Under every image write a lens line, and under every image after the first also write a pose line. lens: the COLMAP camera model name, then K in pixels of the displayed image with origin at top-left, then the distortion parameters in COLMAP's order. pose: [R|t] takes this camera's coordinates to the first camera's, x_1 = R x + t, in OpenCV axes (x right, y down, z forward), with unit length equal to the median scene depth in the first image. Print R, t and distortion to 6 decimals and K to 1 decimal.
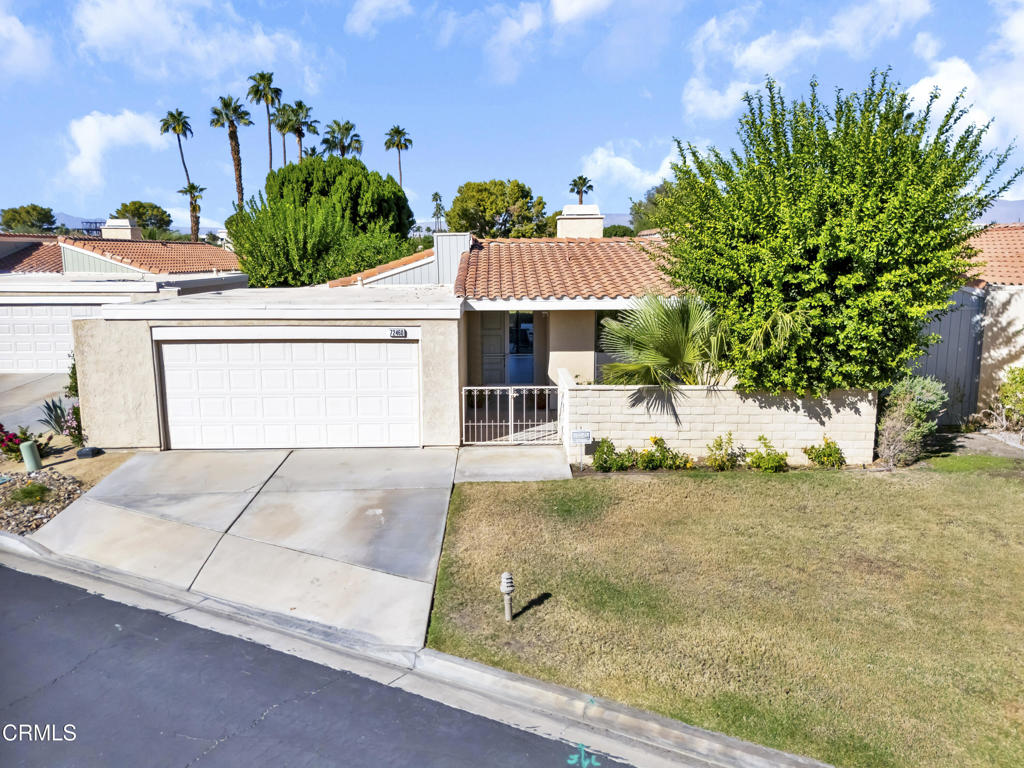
lens RADIAL K [[747.9, 0, 512.0], [0, 747.9, 384.0], [0, 0, 1]] dist [0.080816, -0.075048]
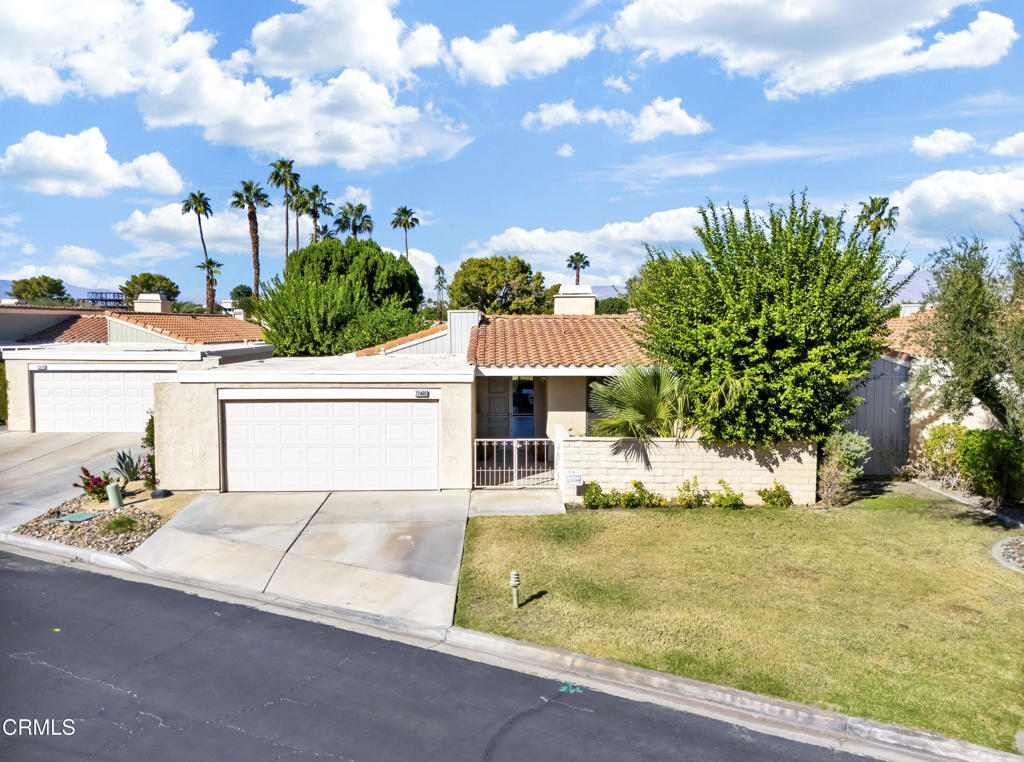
lens RADIAL K [[726.7, 0, 512.0], [0, 726.7, 381.0], [0, 0, 1]] dist [0.083054, -0.070463]
pose [[0.999988, 0.004872, 0.000330, -0.008227], [-0.004818, 0.995433, -0.095339, 0.024526], [-0.000793, 0.095337, 0.995445, -0.186375]]
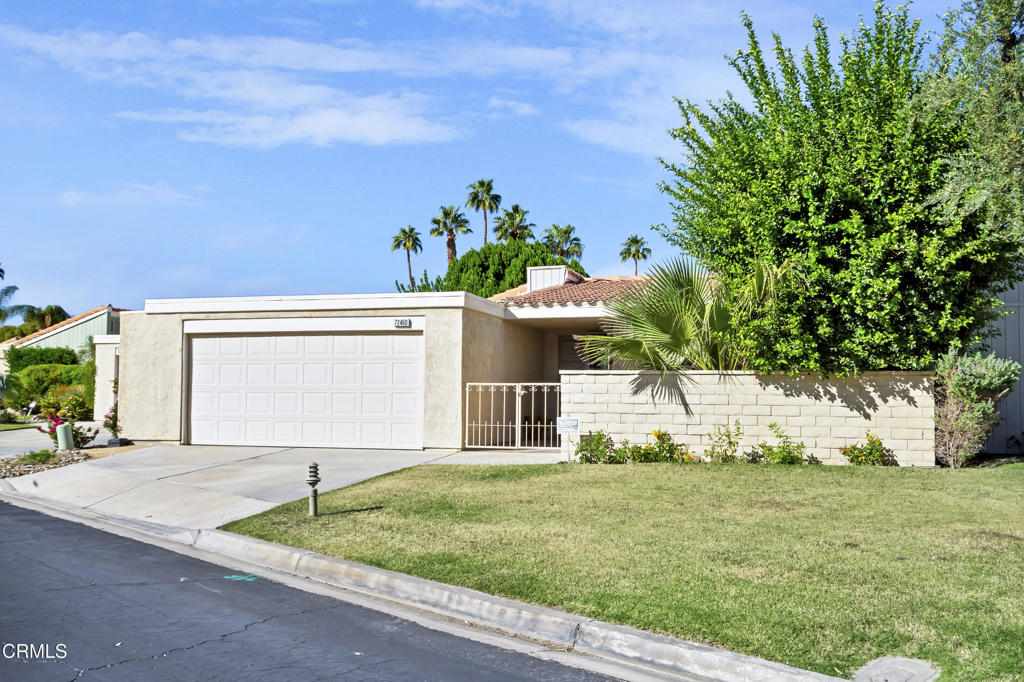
lens RADIAL K [[873.6, 0, 512.0], [0, 873.6, 341.0], [0, 0, 1]] dist [0.009254, 0.009708]
pose [[0.960024, -0.002297, -0.279910, 0.316610], [-0.055544, 0.978519, -0.198531, 0.180984], [0.274353, 0.206142, 0.939274, 0.011965]]
